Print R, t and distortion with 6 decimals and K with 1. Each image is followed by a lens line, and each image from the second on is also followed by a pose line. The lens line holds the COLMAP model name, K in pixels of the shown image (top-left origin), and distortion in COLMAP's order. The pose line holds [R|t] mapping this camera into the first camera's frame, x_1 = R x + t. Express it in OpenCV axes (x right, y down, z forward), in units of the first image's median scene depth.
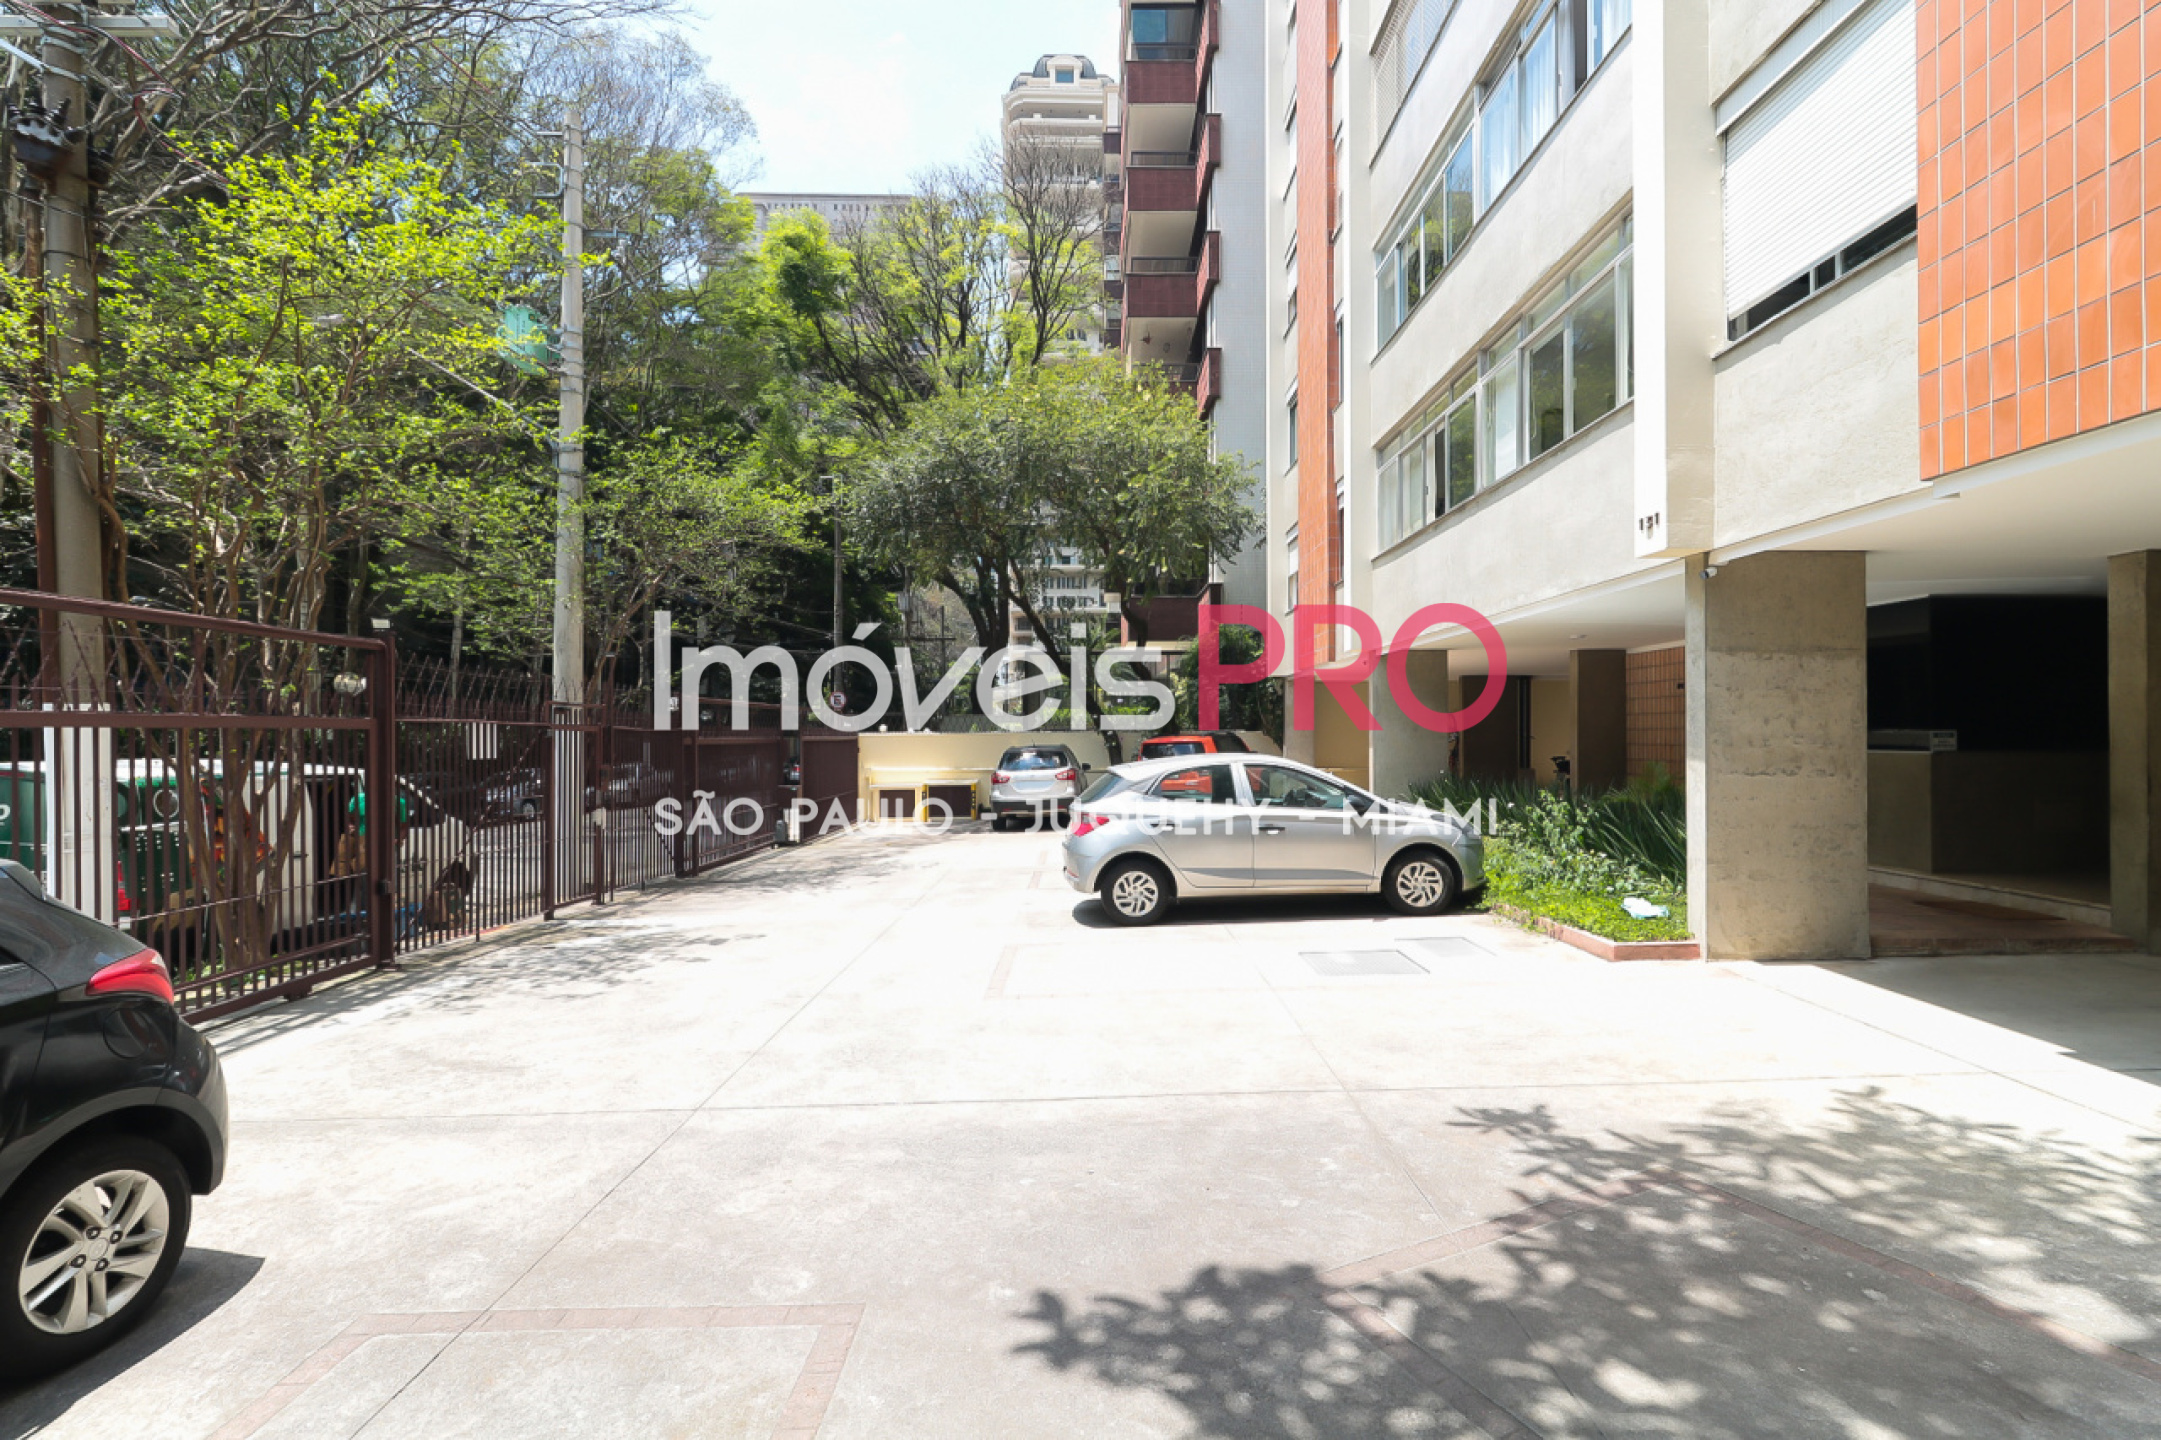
lens RADIAL K [[1000.1, 0, 1086.9], [0, 1000.1, 727.1], [0, 0, 1]] dist [0.001841, -0.000696]
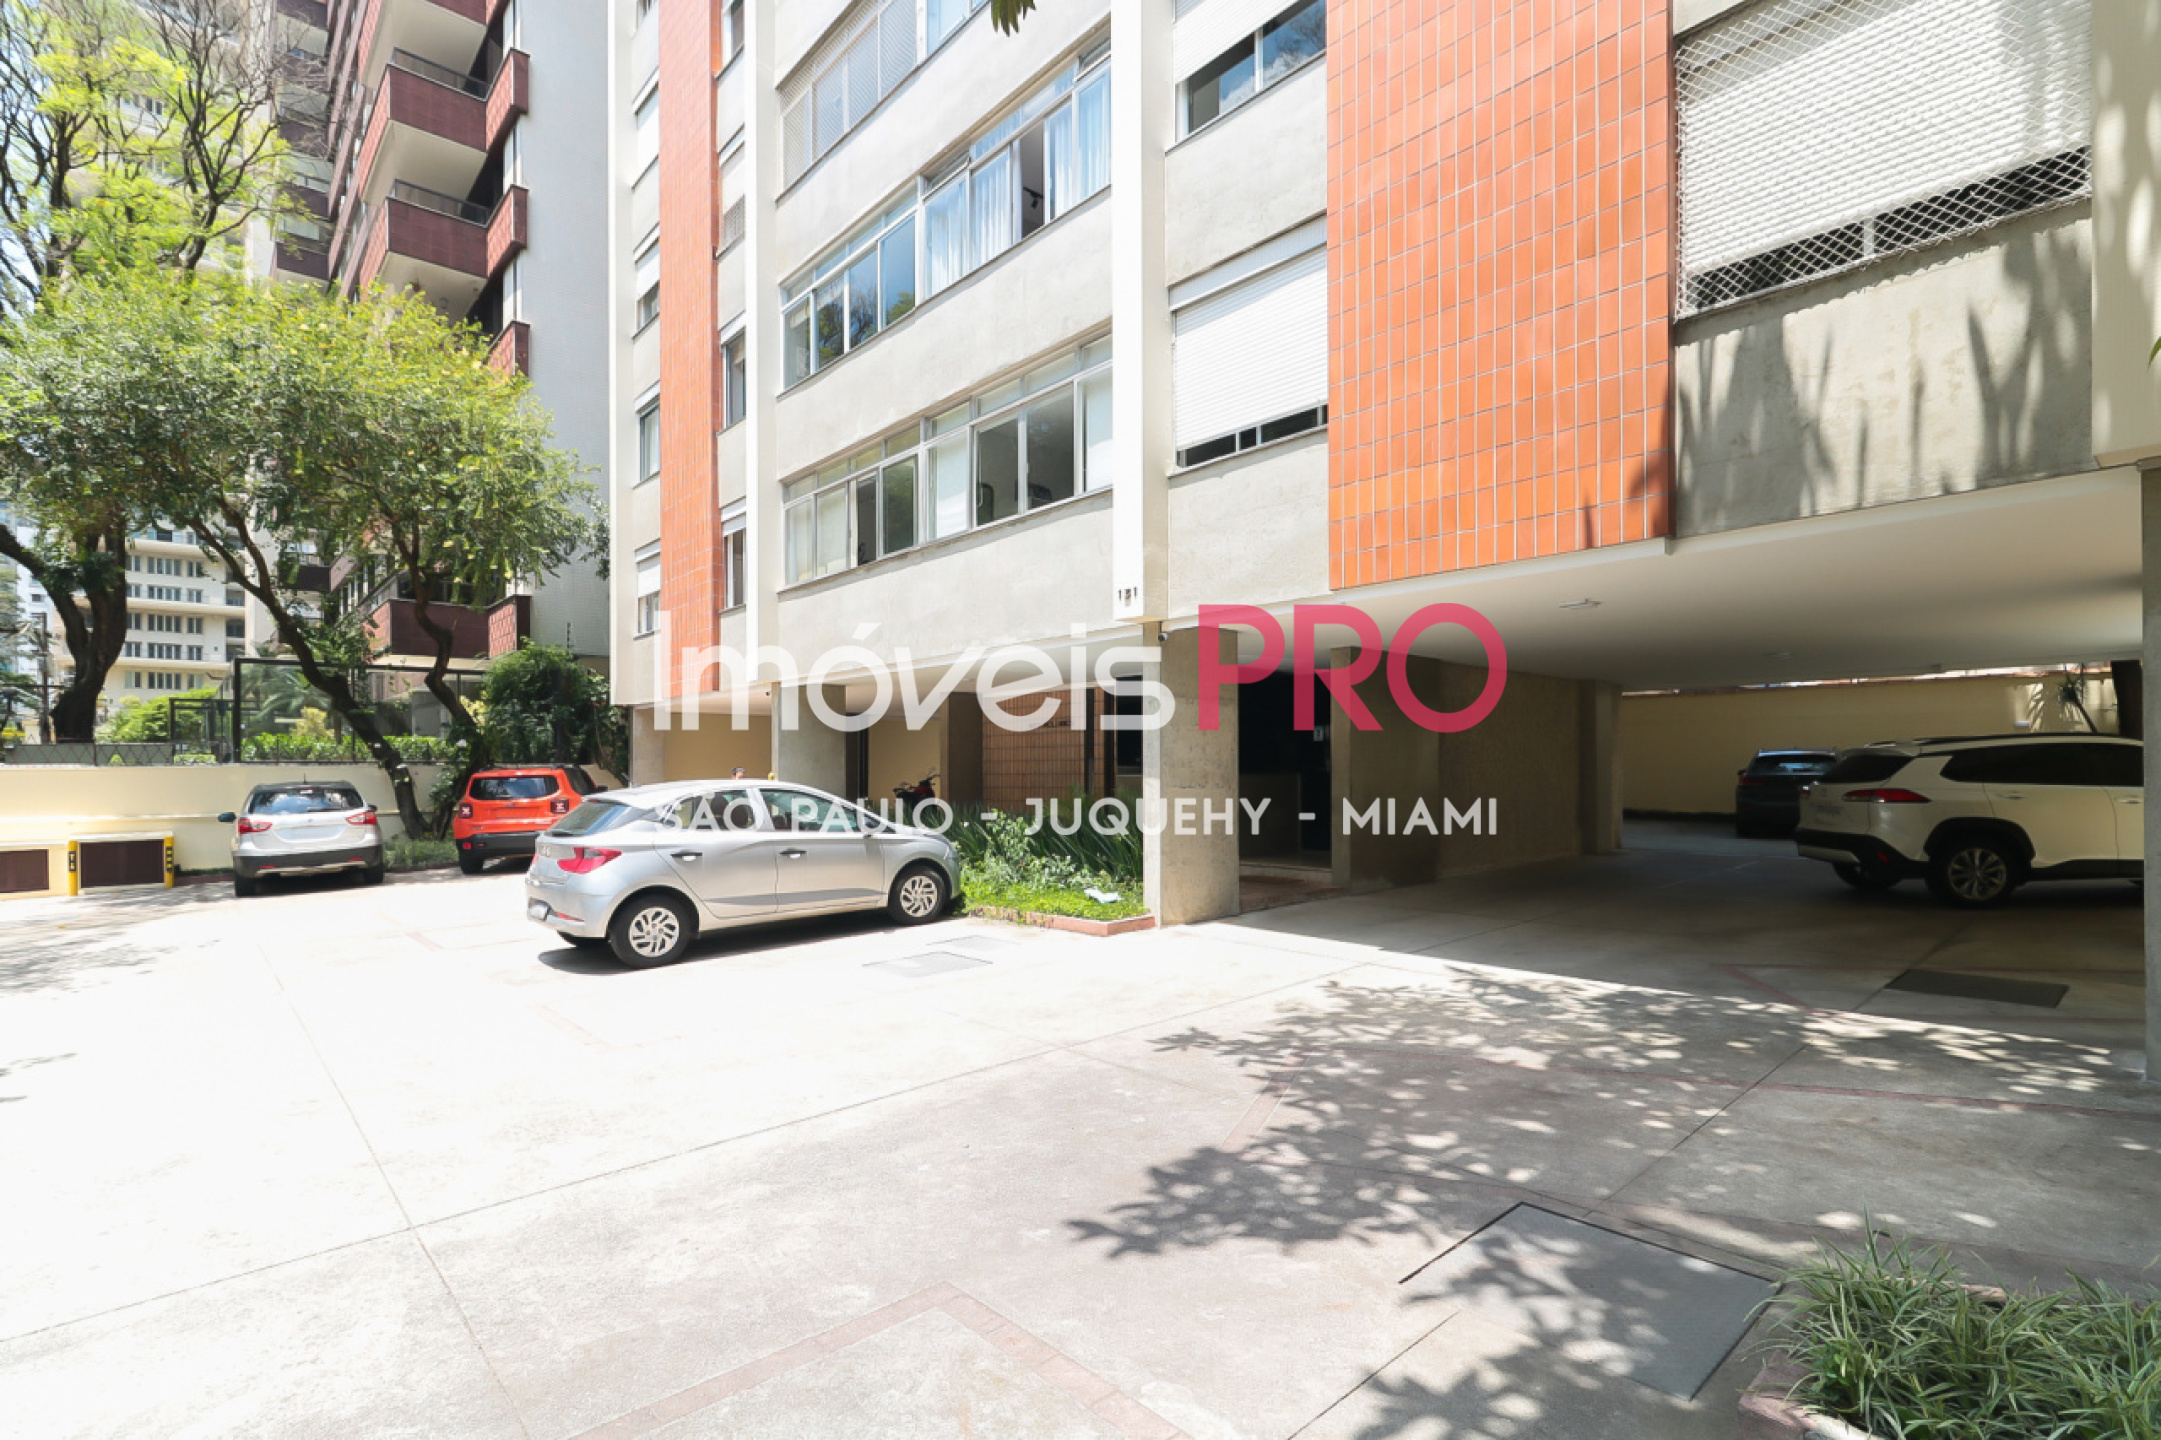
lens RADIAL K [[1000.1, 0, 1118.0], [0, 1000.1, 769.0], [0, 0, 1]] dist [0.001841, -0.000696]
pose [[0.742996, 0.000669, 0.669295, -0.354070], [-0.001860, 0.999998, 0.001065, 0.023367], [-0.669293, -0.002036, 0.742996, 0.056347]]
